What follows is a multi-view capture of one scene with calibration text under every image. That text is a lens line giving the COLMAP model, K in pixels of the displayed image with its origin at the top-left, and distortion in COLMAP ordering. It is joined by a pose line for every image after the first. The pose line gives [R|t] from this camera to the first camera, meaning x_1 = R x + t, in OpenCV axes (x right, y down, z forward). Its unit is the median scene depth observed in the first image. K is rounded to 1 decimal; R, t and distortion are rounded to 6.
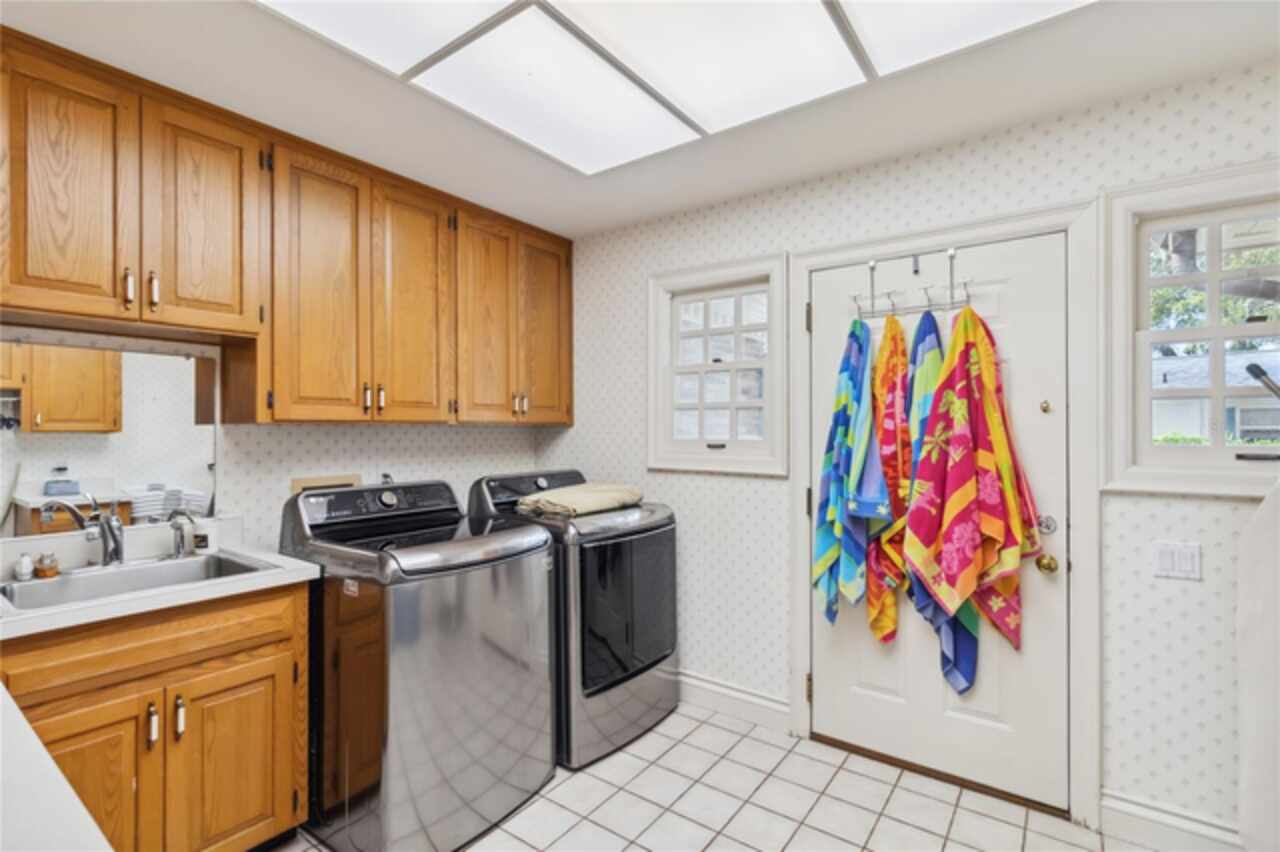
lens RADIAL K [[603.8, 0, 635.5], [0, 603.8, 430.2], [0, 0, 1]] dist [0.000693, 0.000413]
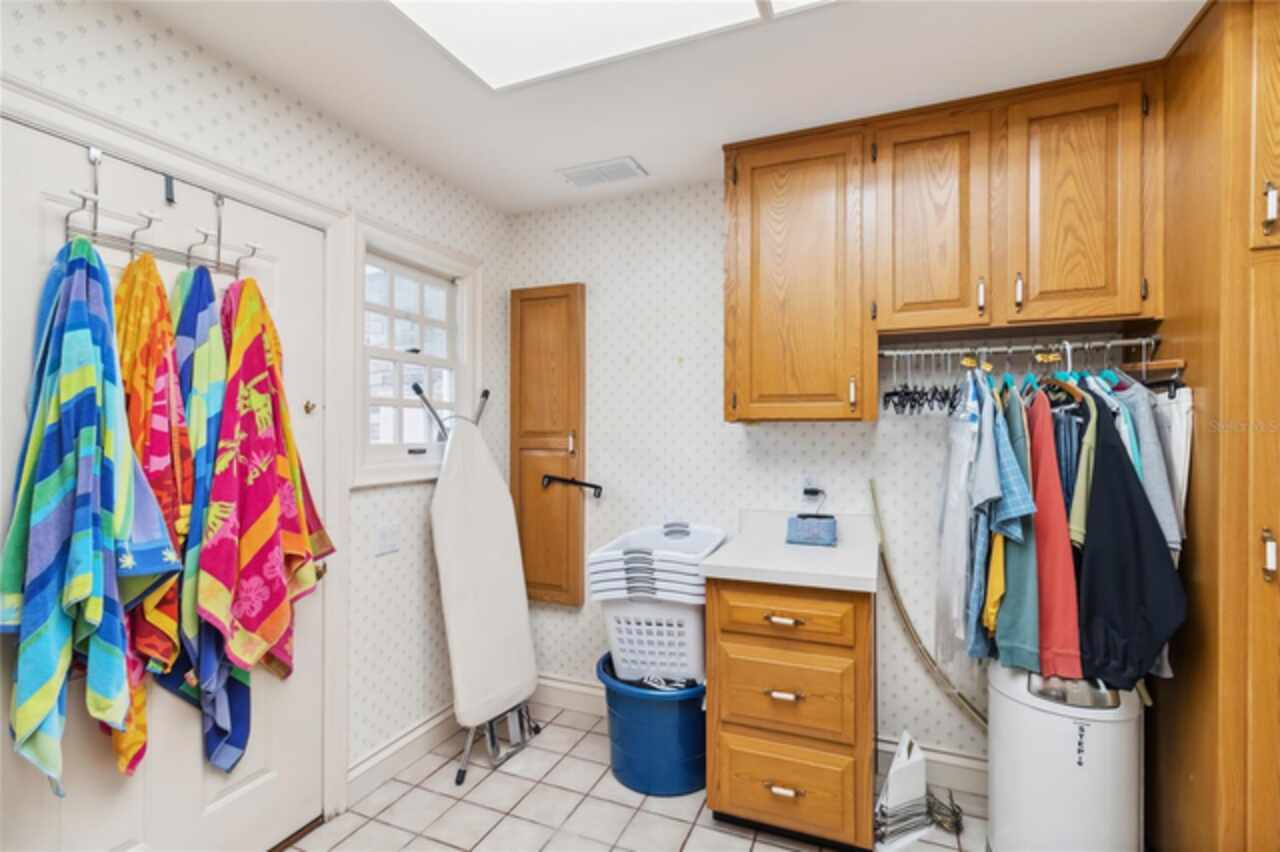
lens RADIAL K [[603.8, 0, 635.5], [0, 603.8, 430.2], [0, 0, 1]] dist [0.000693, 0.000413]
pose [[-0.252536, -0.000810, 0.967587, -0.342984], [-0.002973, 0.999996, 0.000061, -0.004130], [-0.967583, -0.002861, -0.252537, 0.686592]]
